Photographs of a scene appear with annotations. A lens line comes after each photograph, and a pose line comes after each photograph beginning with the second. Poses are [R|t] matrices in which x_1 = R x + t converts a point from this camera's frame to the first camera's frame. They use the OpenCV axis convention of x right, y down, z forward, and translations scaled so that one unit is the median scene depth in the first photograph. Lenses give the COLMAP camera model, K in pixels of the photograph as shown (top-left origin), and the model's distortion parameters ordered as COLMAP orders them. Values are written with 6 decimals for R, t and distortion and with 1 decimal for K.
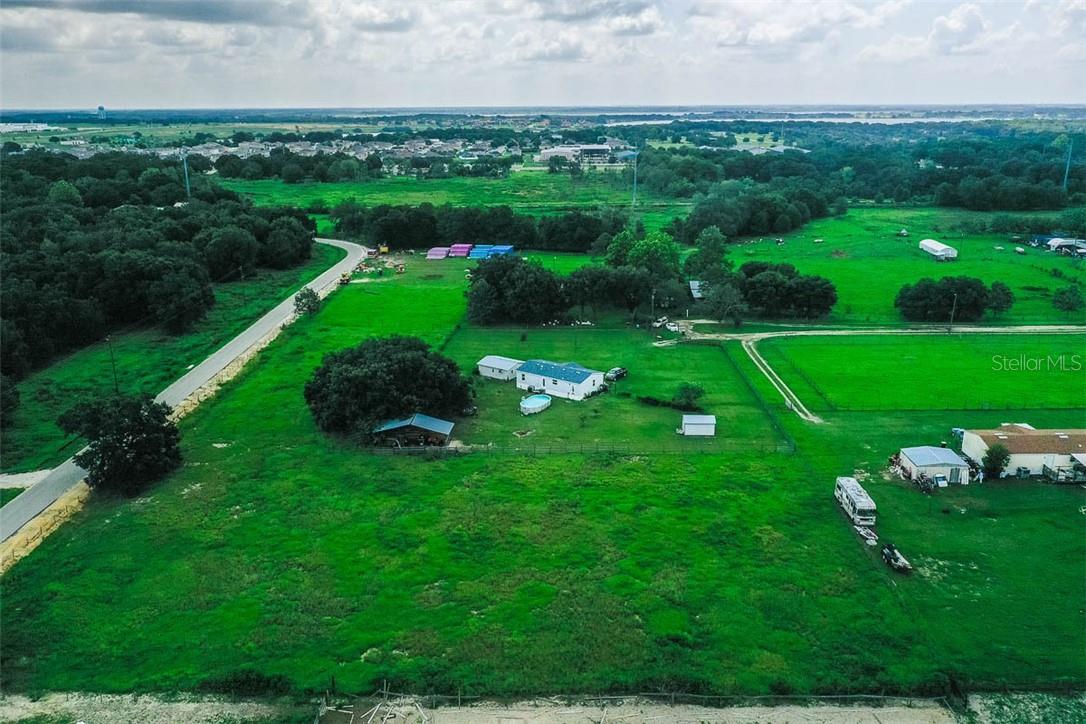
lens RADIAL K [[844.6, 0, 540.5], [0, 844.6, 361.1], [0, 0, 1]] dist [-0.004957, 0.006235]
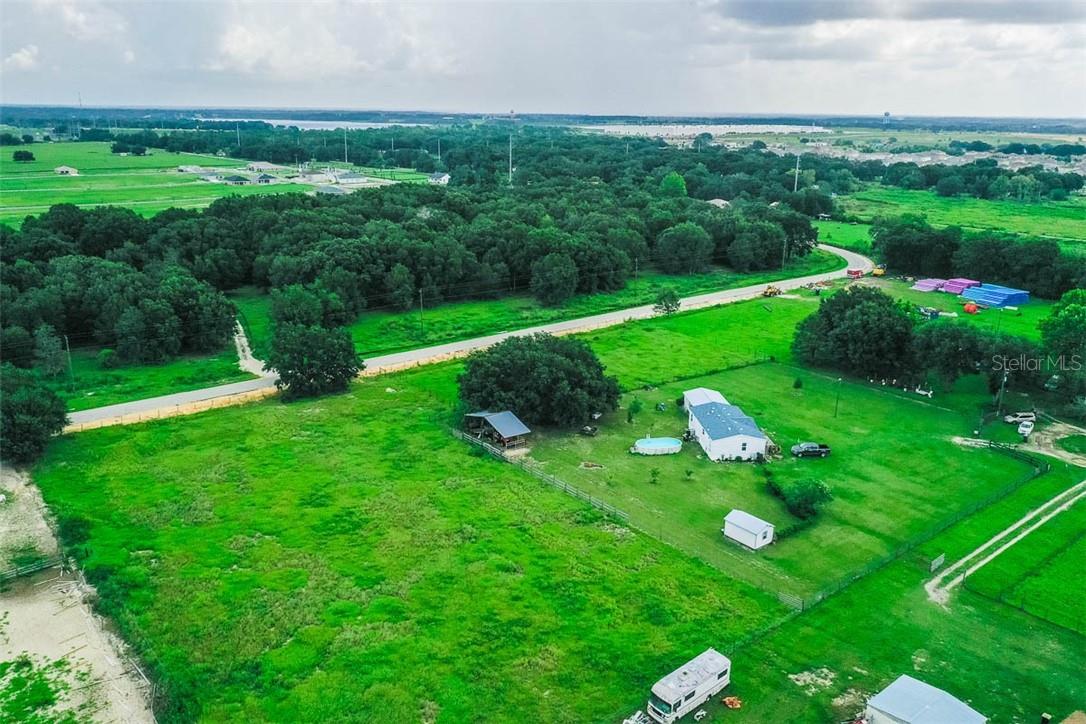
lens RADIAL K [[844.6, 0, 540.5], [0, 844.6, 361.1], [0, 0, 1]] dist [-0.004957, 0.006235]
pose [[0.646826, 0.230692, -0.726909, 0.512736], [-0.236193, 0.966885, 0.096679, -0.087029], [0.725141, 0.109156, 0.679894, 0.300386]]
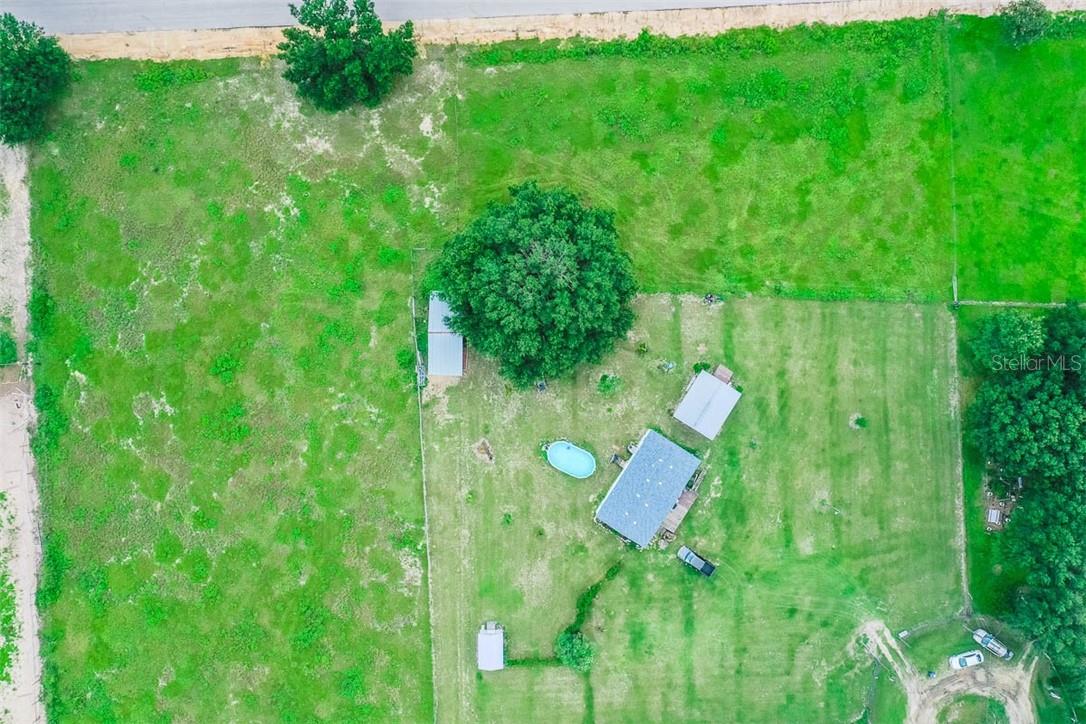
lens RADIAL K [[844.6, 0, 540.5], [0, 844.6, 361.1], [0, 0, 1]] dist [-0.004957, 0.006235]
pose [[0.055841, 0.998435, 0.003097, -0.100252], [-0.283687, 0.012892, 0.958830, -0.701872], [0.957290, -0.054420, 0.283963, 0.721705]]
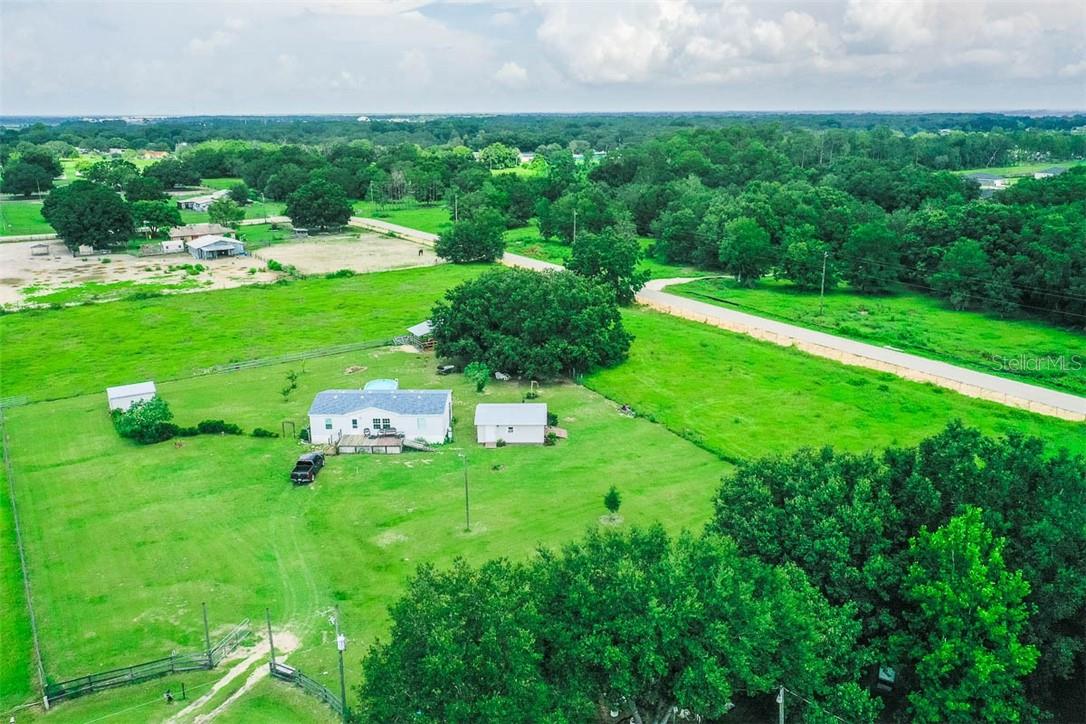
lens RADIAL K [[844.6, 0, 540.5], [0, 844.6, 361.1], [0, 0, 1]] dist [-0.004957, 0.006235]
pose [[-0.820815, 0.176781, -0.543150, 0.258143], [-0.153318, 0.847819, 0.507639, -0.342883], [0.550233, 0.499952, -0.668798, 1.489195]]
